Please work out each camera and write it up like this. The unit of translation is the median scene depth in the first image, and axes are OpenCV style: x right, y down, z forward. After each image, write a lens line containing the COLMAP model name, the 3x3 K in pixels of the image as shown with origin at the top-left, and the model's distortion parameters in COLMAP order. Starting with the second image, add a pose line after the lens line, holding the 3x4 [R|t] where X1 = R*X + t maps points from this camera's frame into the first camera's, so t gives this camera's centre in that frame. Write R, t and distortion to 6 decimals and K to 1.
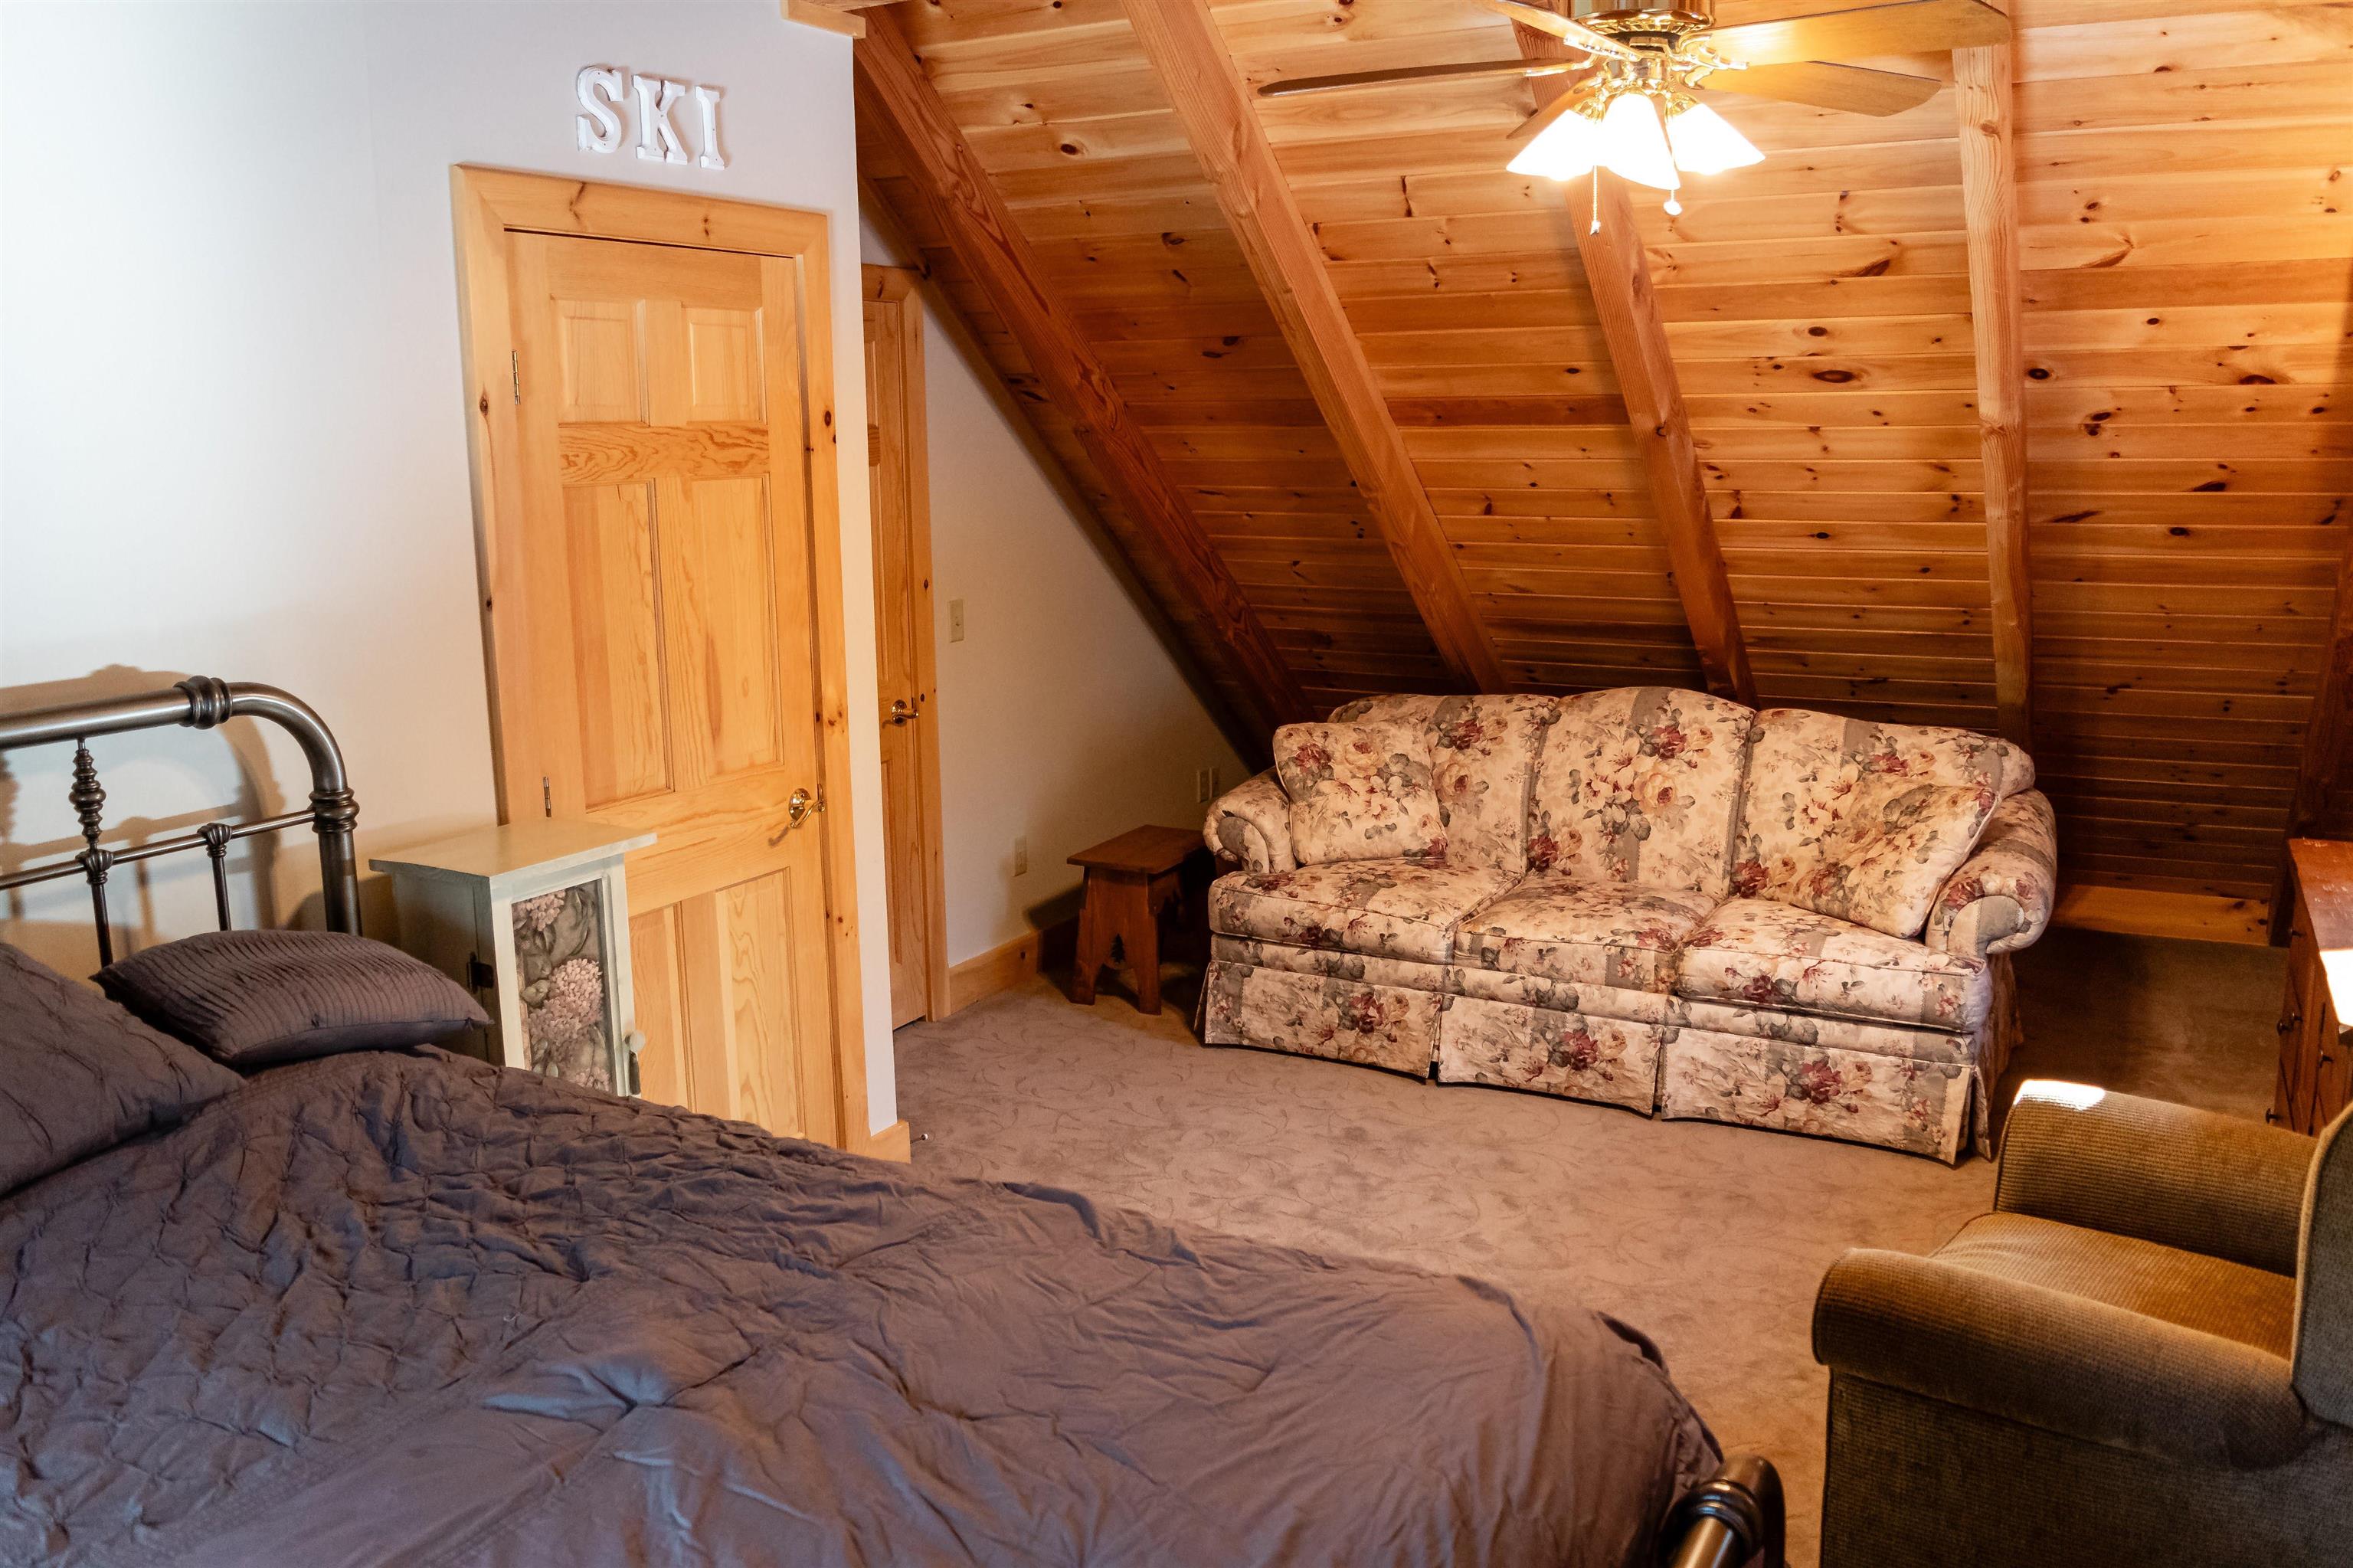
lens RADIAL K [[1838.0, 0, 1179.3], [0, 1838.0, 790.2], [0, 0, 1]] dist [-0.097909, 0.023209]
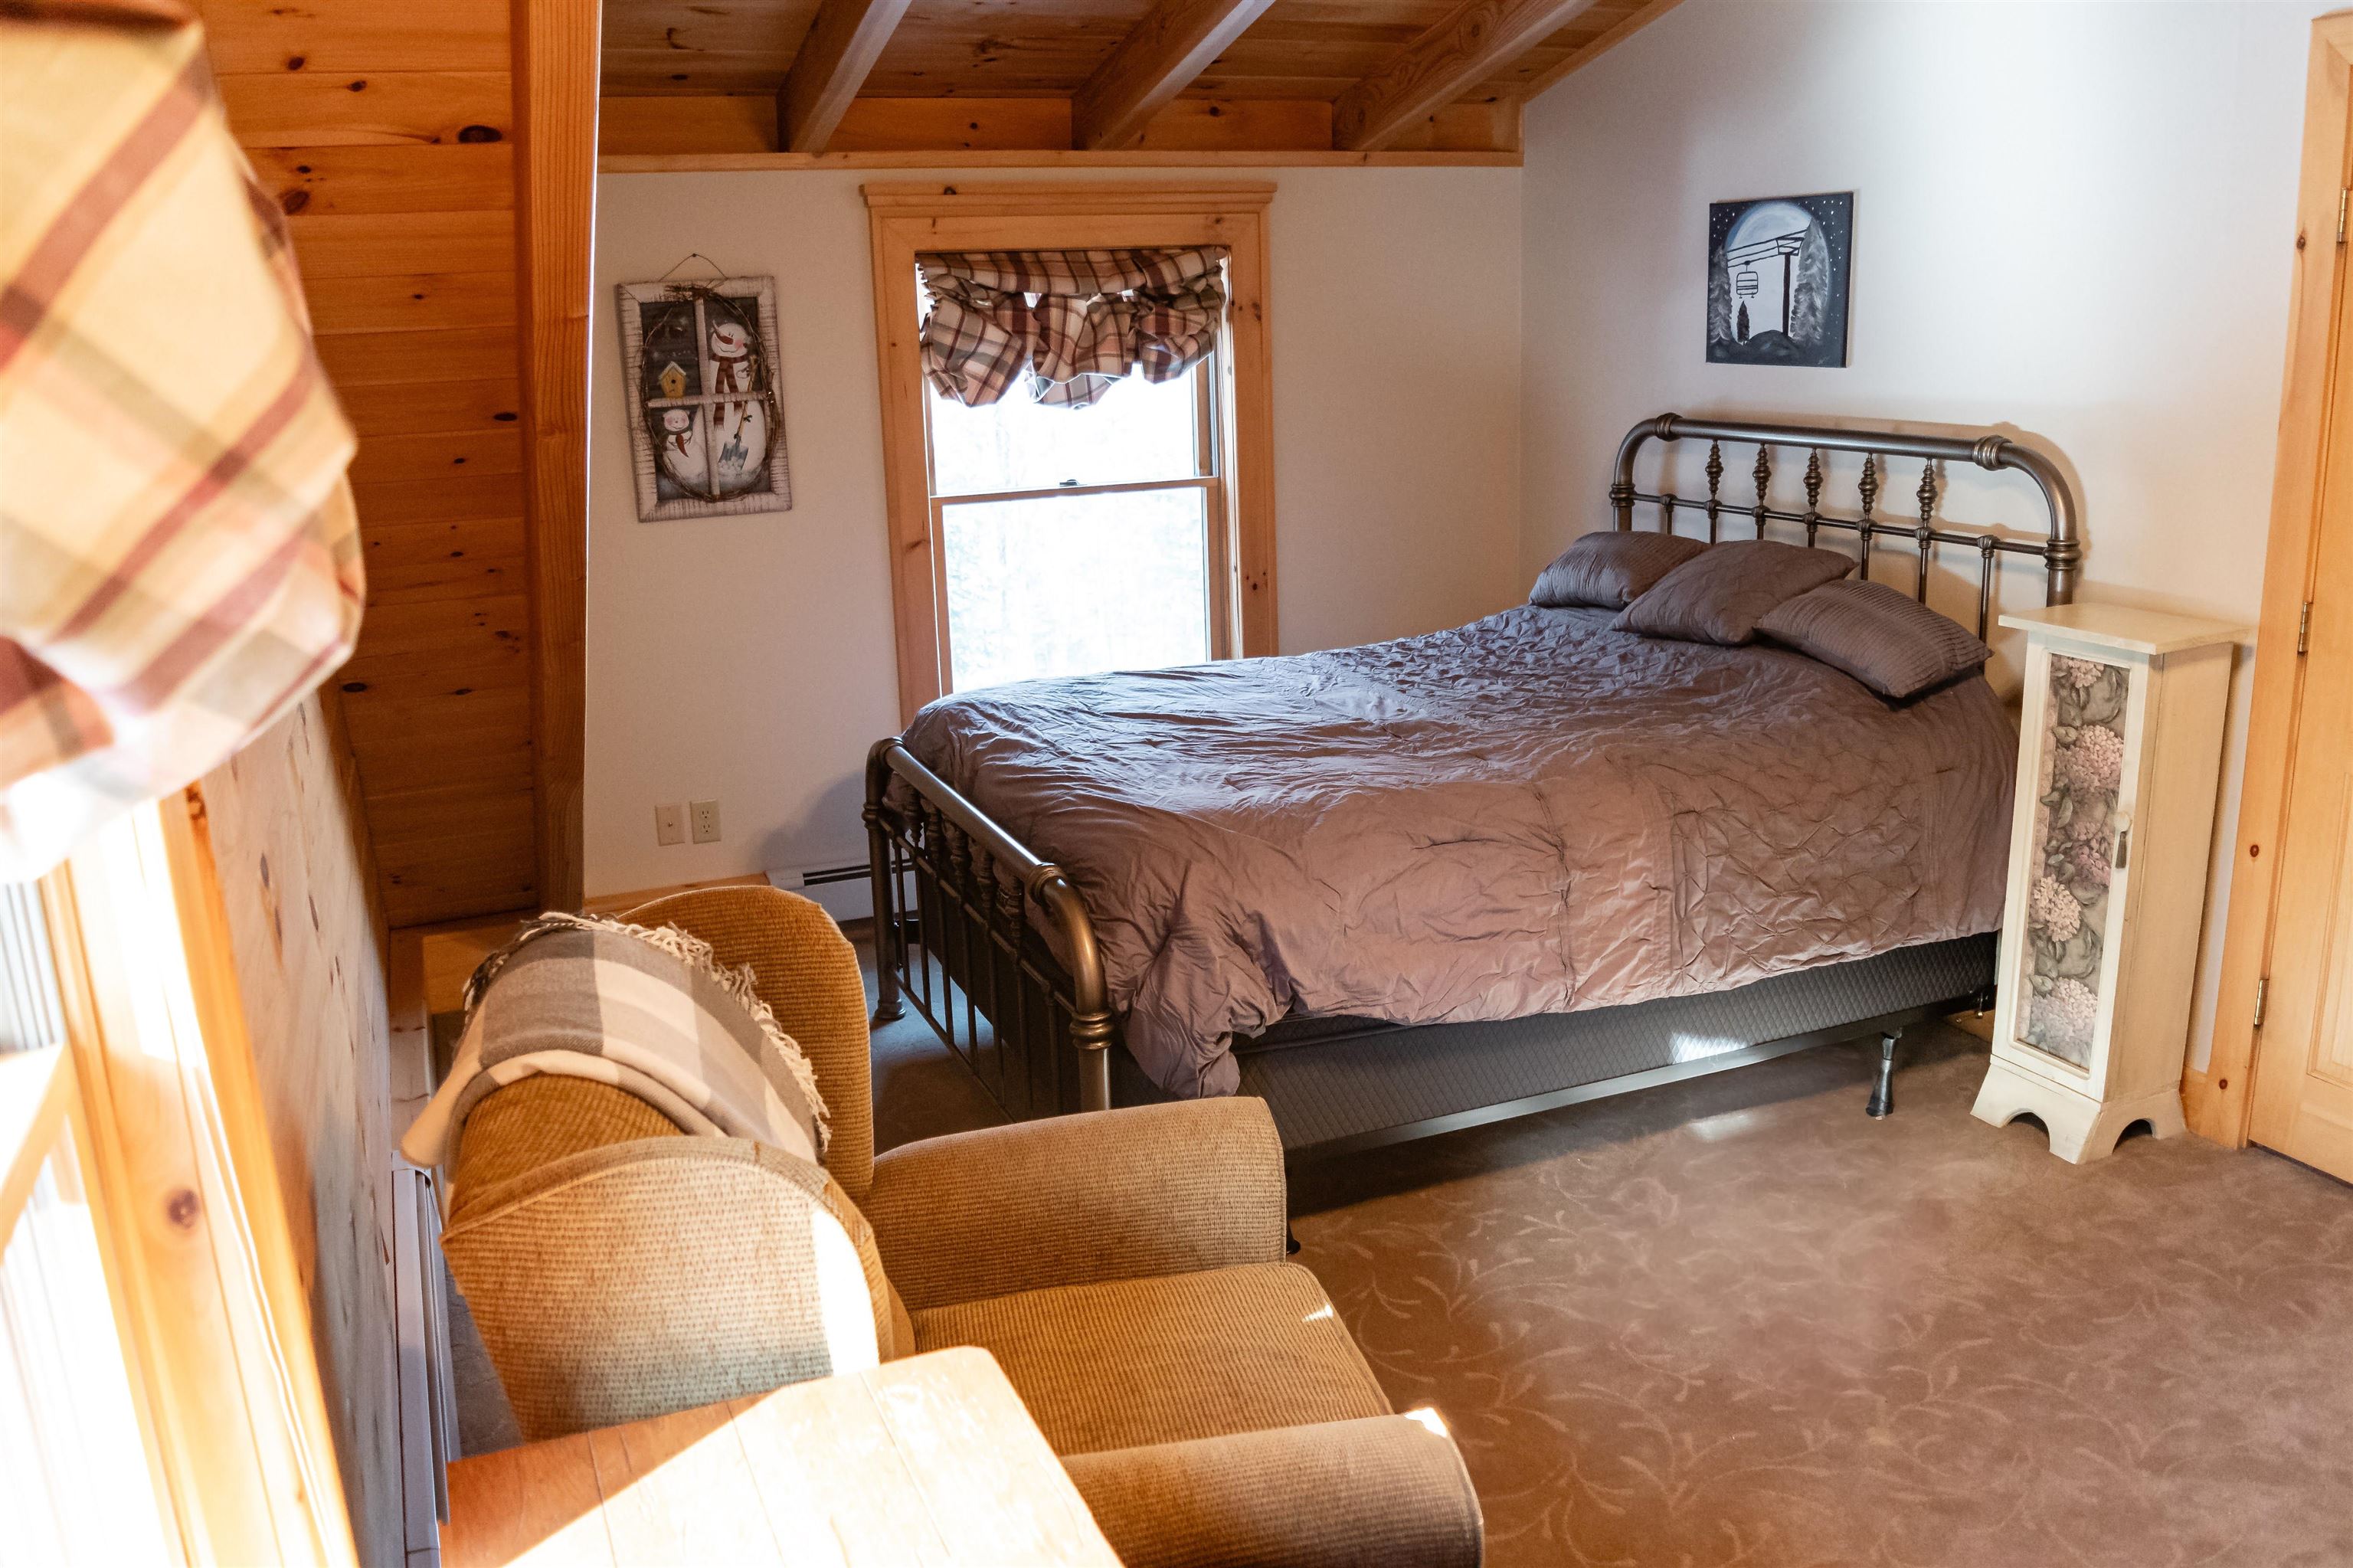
lens RADIAL K [[1838.0, 0, 1173.9], [0, 1838.0, 778.1], [0, 0, 1]] dist [-0.097909, 0.023209]
pose [[-0.614636, 0.242181, -0.750714, 1.019891], [-0.085586, 0.925610, 0.368675, -0.280870], [0.784154, 0.290851, -0.548186, 1.309142]]
